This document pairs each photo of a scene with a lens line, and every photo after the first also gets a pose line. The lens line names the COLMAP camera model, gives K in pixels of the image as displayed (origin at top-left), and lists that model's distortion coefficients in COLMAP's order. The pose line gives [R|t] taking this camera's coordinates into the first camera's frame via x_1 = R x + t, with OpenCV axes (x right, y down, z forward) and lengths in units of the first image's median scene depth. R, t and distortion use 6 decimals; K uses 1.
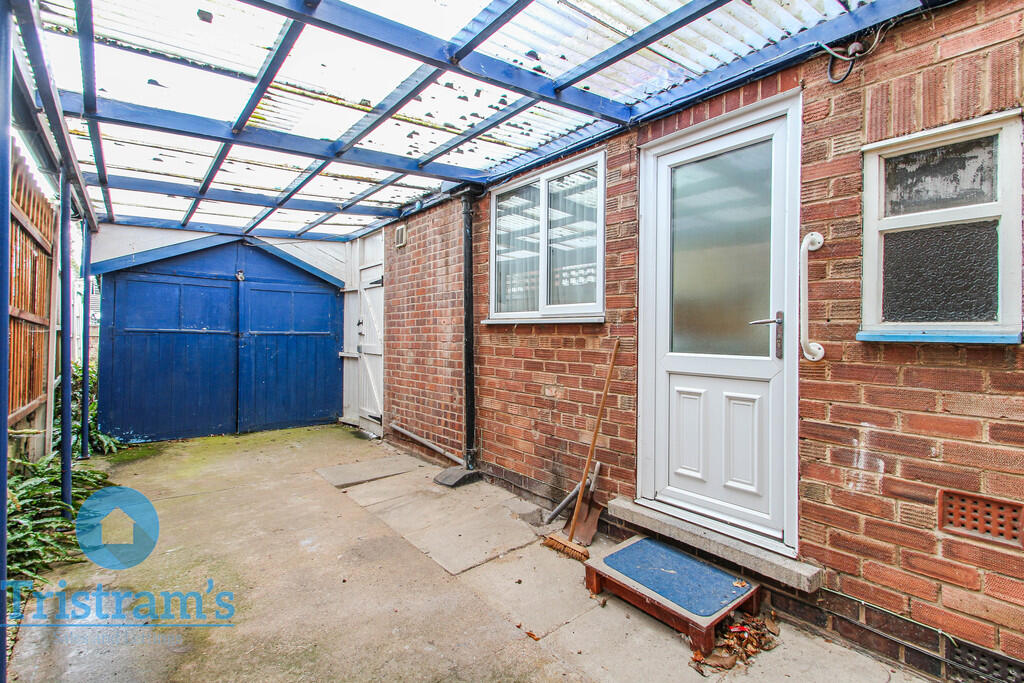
lens RADIAL K [[489.4, 0, 514.1], [0, 489.4, 351.6], [0, 0, 1]] dist [0.032278, -0.019258]
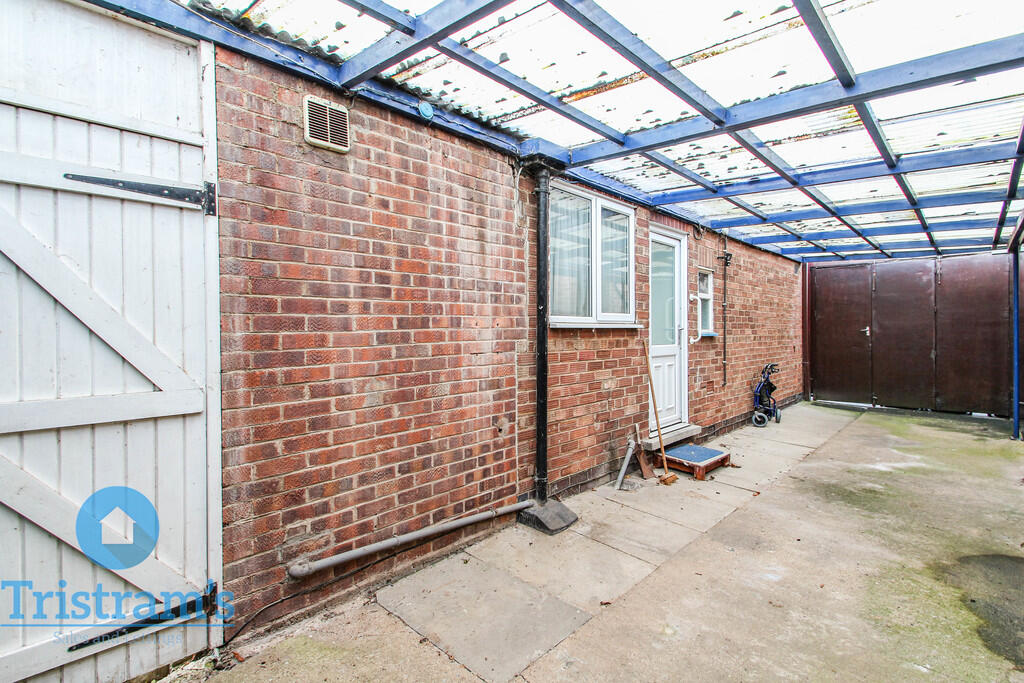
lens RADIAL K [[489.4, 0, 514.1], [0, 489.4, 351.6], [0, 0, 1]] dist [0.032278, -0.019258]
pose [[-0.147742, -0.052564, 0.987628, -1.000276], [0.039391, 0.997482, 0.058981, -0.074168], [-0.988241, 0.047617, -0.145299, 1.296236]]
